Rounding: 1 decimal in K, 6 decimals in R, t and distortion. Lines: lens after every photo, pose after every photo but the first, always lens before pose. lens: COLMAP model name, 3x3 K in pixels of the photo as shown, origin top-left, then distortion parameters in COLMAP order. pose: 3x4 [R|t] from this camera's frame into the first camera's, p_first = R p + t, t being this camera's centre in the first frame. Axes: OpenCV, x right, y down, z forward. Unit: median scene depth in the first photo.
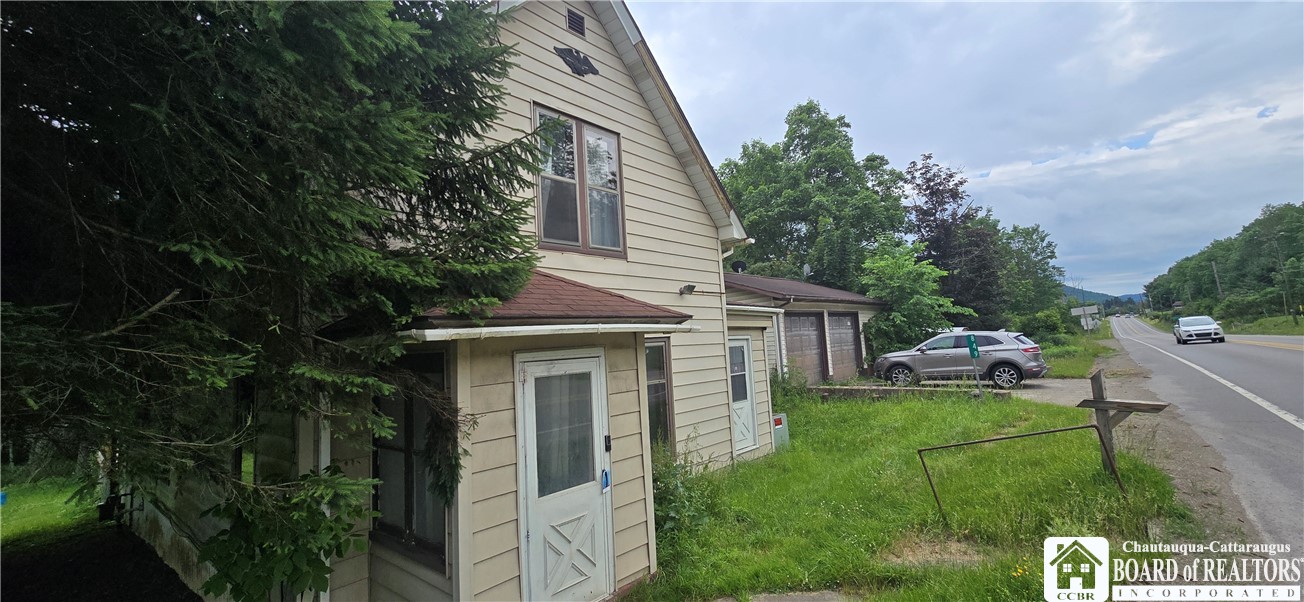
lens RADIAL K [[530.2, 0, 649.7], [0, 530.2, 298.1], [0, 0, 1]] dist [-0.002345, -0.000396]
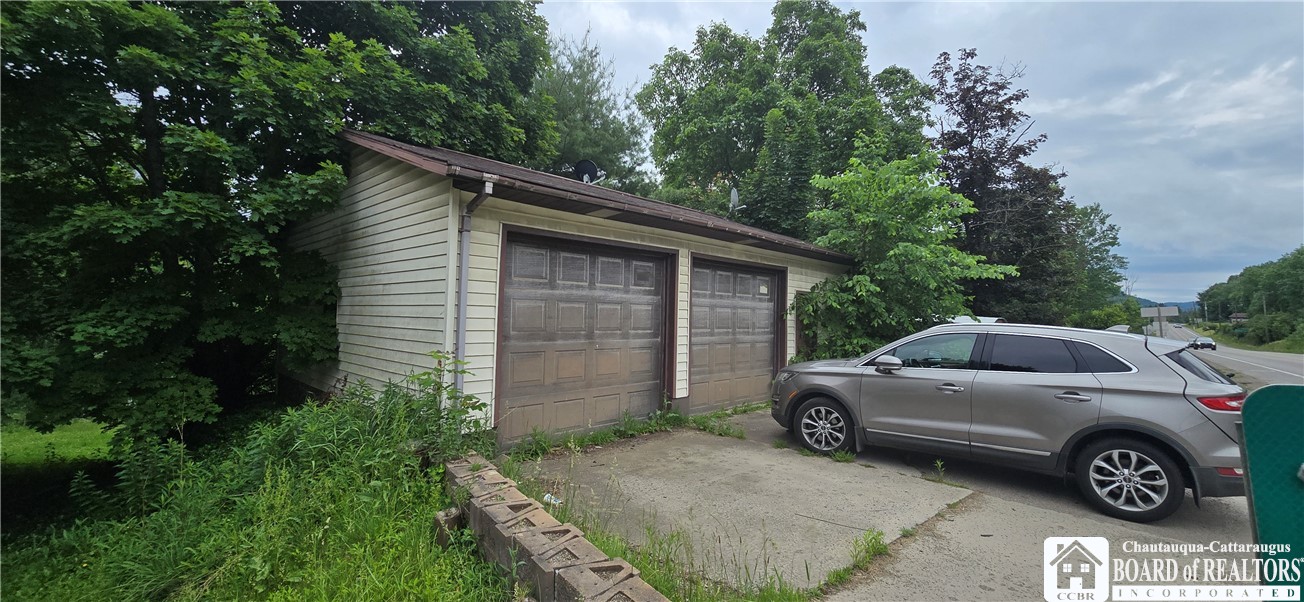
lens RADIAL K [[530.2, 0, 653.8], [0, 530.2, 302.4], [0, 0, 1]] dist [-0.002345, -0.000396]
pose [[0.996262, 0.080254, -0.031948, 0.189118], [-0.077967, 0.994679, 0.067335, 0.022269], [0.037182, -0.064593, 0.997219, 0.326751]]
